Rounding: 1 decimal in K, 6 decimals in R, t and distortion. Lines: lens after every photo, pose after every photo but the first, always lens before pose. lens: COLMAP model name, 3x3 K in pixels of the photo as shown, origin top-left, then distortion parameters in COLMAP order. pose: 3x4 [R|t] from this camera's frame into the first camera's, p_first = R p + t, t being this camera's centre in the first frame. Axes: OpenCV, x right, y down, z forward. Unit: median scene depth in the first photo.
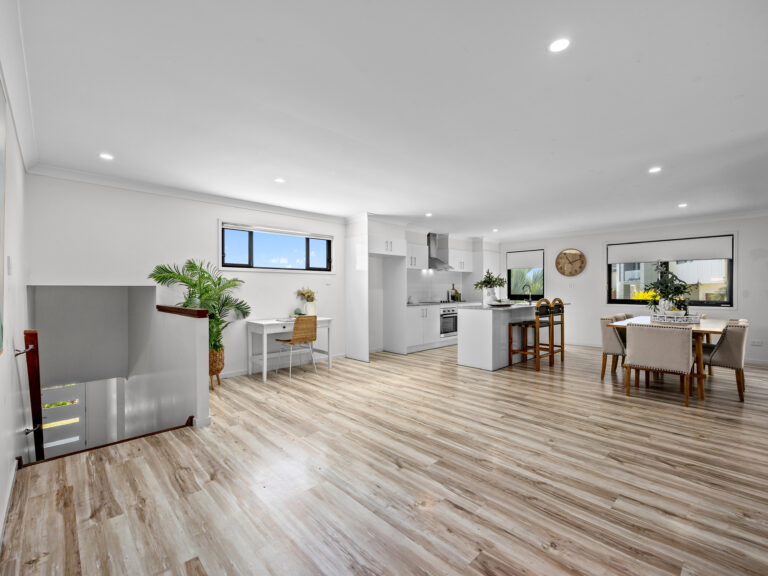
lens RADIAL K [[349.6, 0, 387.1], [0, 349.6, 287.6], [0, 0, 1]] dist [-0.000094, -0.001219]
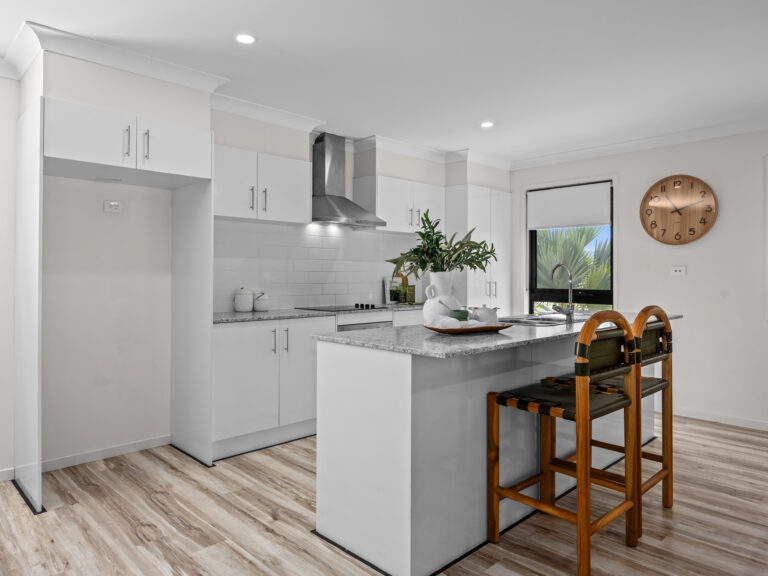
lens RADIAL K [[532.1, 0, 389.0], [0, 532.1, 269.6], [0, 0, 1]] dist [-0.000923, 0.000795]
pose [[0.999865, 0.002976, 0.016133, 0.170027], [-0.002841, 0.999961, -0.008359, 0.002872], [-0.016157, 0.008313, 0.999835, 0.365441]]
